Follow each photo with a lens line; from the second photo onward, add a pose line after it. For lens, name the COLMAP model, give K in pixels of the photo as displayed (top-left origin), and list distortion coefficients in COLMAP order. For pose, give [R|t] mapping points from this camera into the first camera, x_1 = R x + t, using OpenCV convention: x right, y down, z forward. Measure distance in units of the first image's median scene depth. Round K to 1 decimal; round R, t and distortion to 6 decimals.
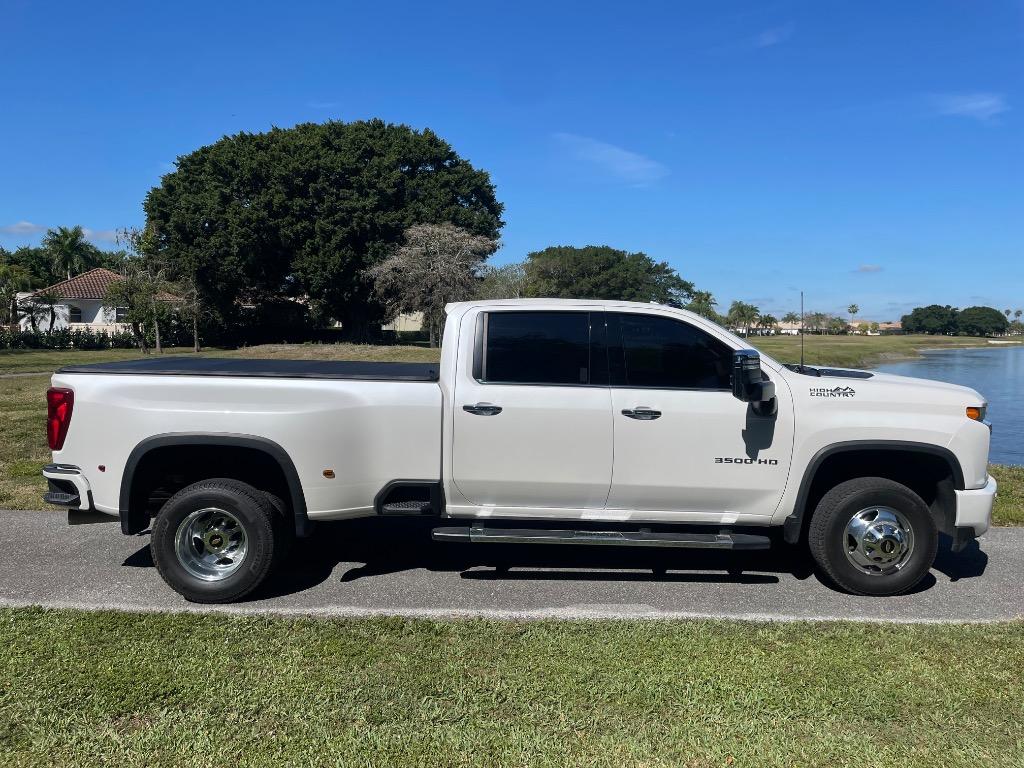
lens RADIAL K [[765.9, 0, 518.0], [0, 765.9, 393.3], [0, 0, 1]] dist [0.065118, -0.078116]
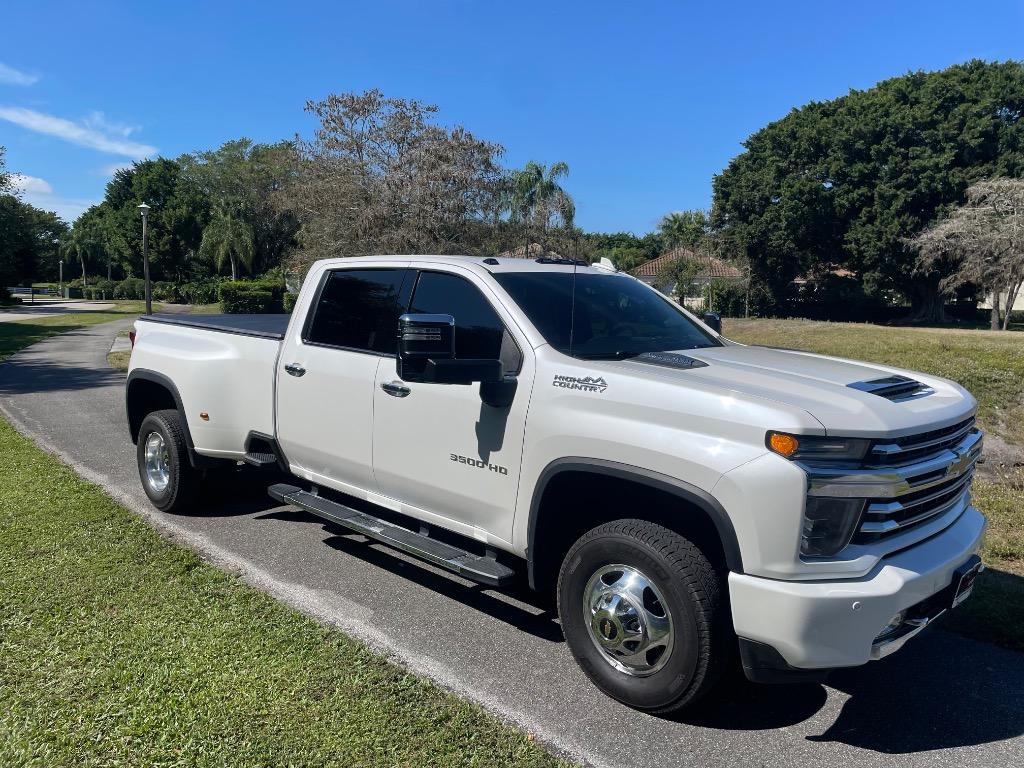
lens RADIAL K [[765.9, 0, 518.0], [0, 765.9, 393.3], [0, 0, 1]] dist [0.065118, -0.078116]
pose [[0.730079, 0.094145, -0.676847, 0.072864], [-0.073915, 0.995533, 0.058744, -0.002466], [0.679354, 0.007142, 0.733776, 0.041723]]
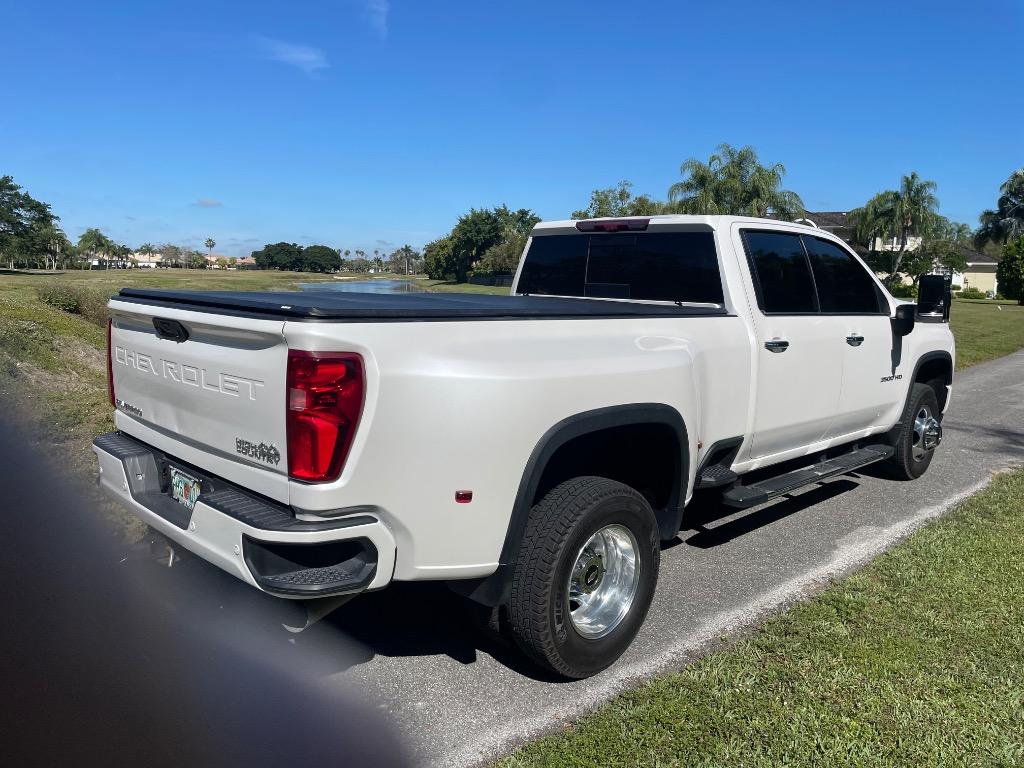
lens RADIAL K [[765.9, 0, 518.0], [0, 765.9, 393.3], [0, 0, 1]] dist [0.065118, -0.078116]
pose [[0.706391, -0.101259, 0.700541, -0.075236], [0.042216, 0.993980, 0.101105, -0.002179], [-0.706562, -0.041845, 0.706413, 0.052399]]
